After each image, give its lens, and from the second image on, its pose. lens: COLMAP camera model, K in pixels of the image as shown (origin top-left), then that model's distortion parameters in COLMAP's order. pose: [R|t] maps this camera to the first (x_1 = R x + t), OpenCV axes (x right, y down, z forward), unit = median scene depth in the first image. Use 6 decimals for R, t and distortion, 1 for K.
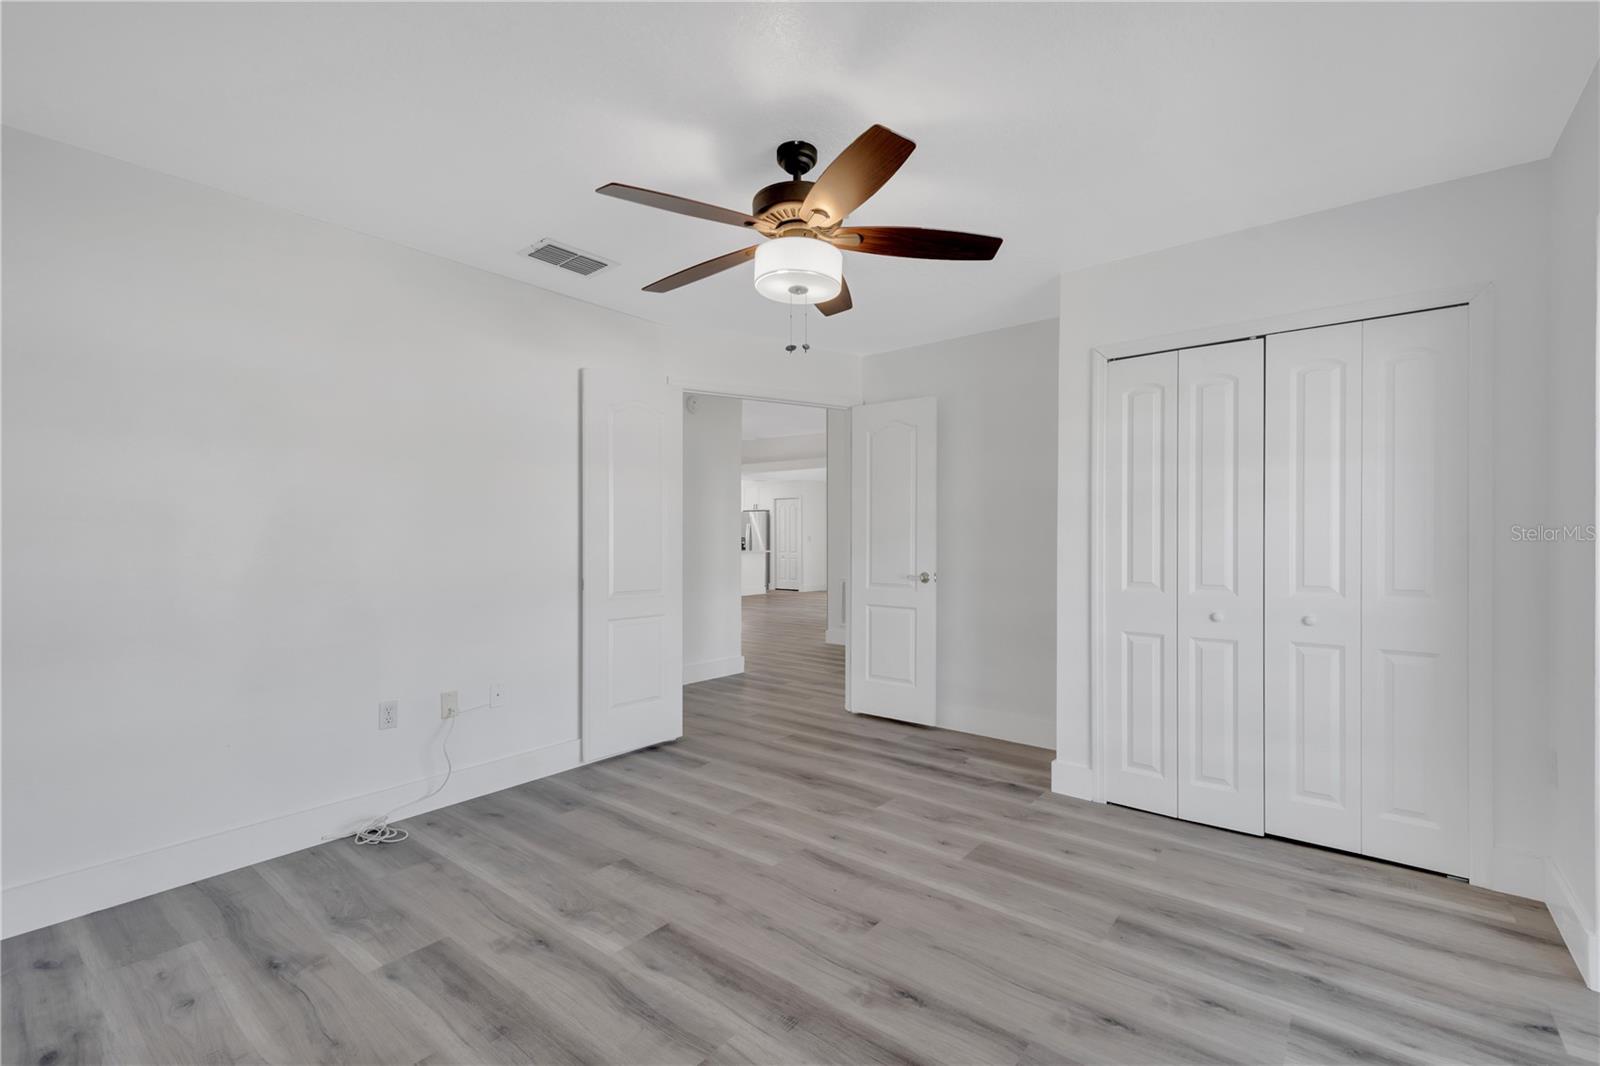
lens RADIAL K [[697.9, 0, 793.4], [0, 697.9, 536.8], [0, 0, 1]] dist [0.018317, -0.007738]
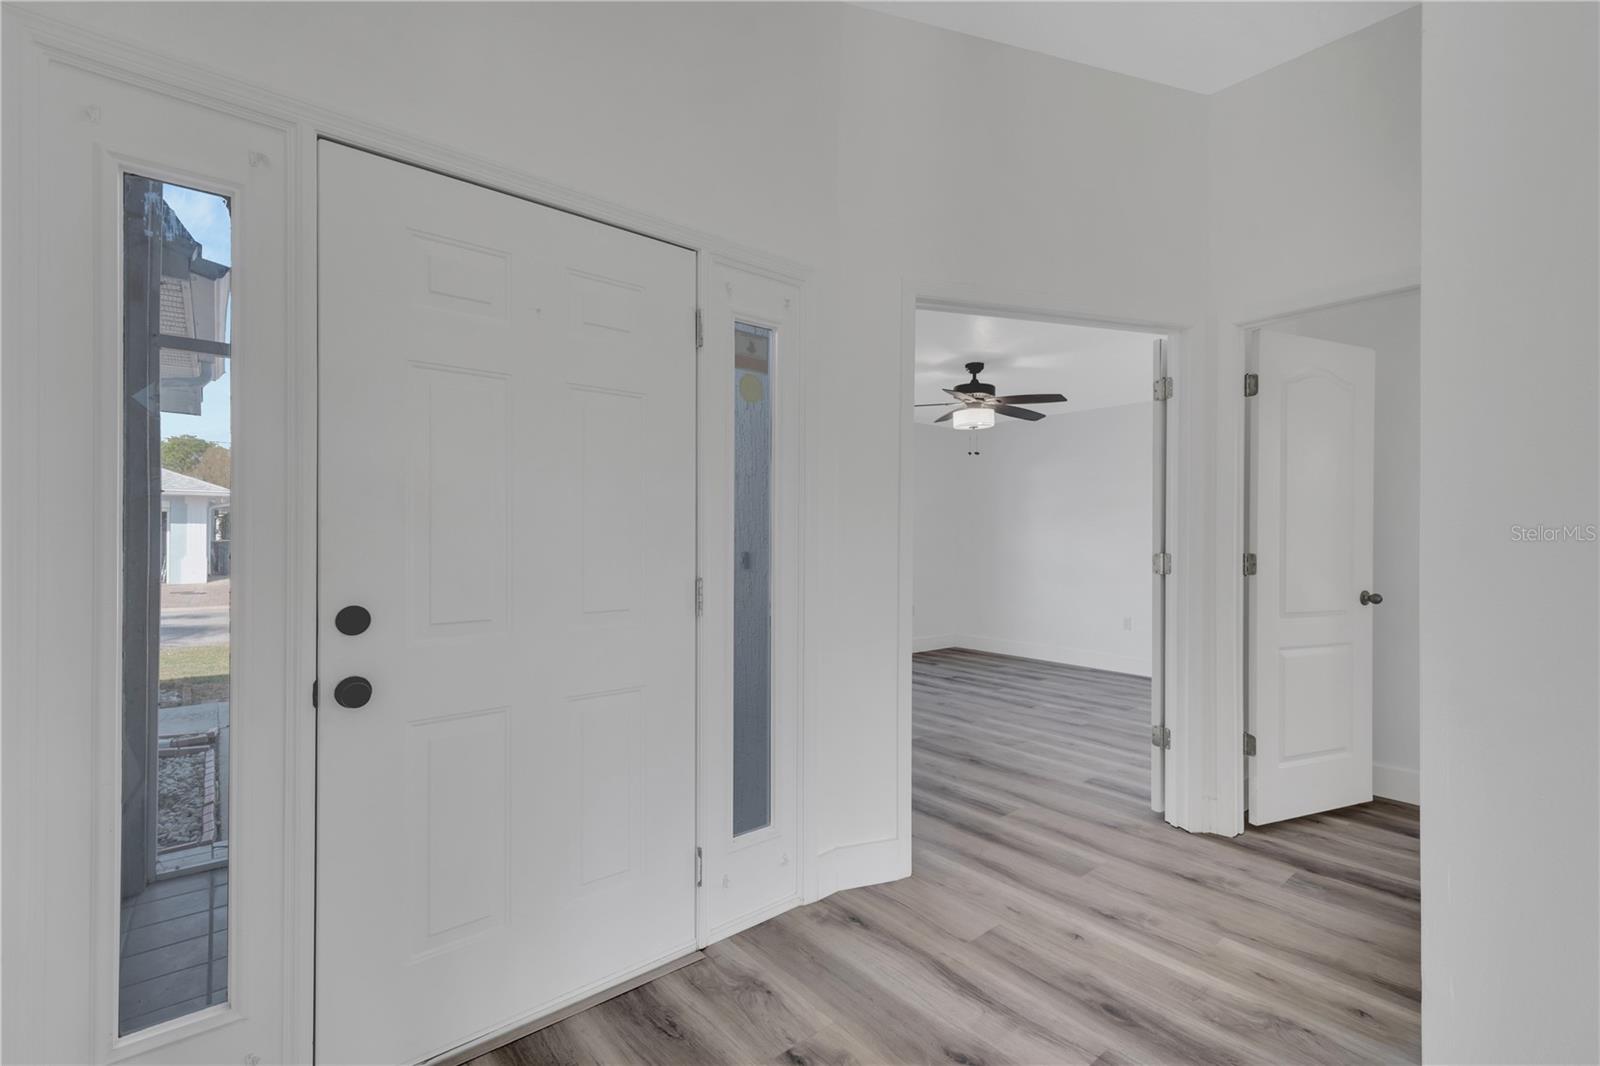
lens RADIAL K [[697.9, 0, 804.8], [0, 697.9, 542.4], [0, 0, 1]] dist [0.018317, -0.007738]
pose [[-0.982799, -0.009196, 0.184452, 0.123062], [-0.008491, 0.999953, 0.004610, 0.000384], [-0.184486, 0.002965, -0.982831, 3.238420]]
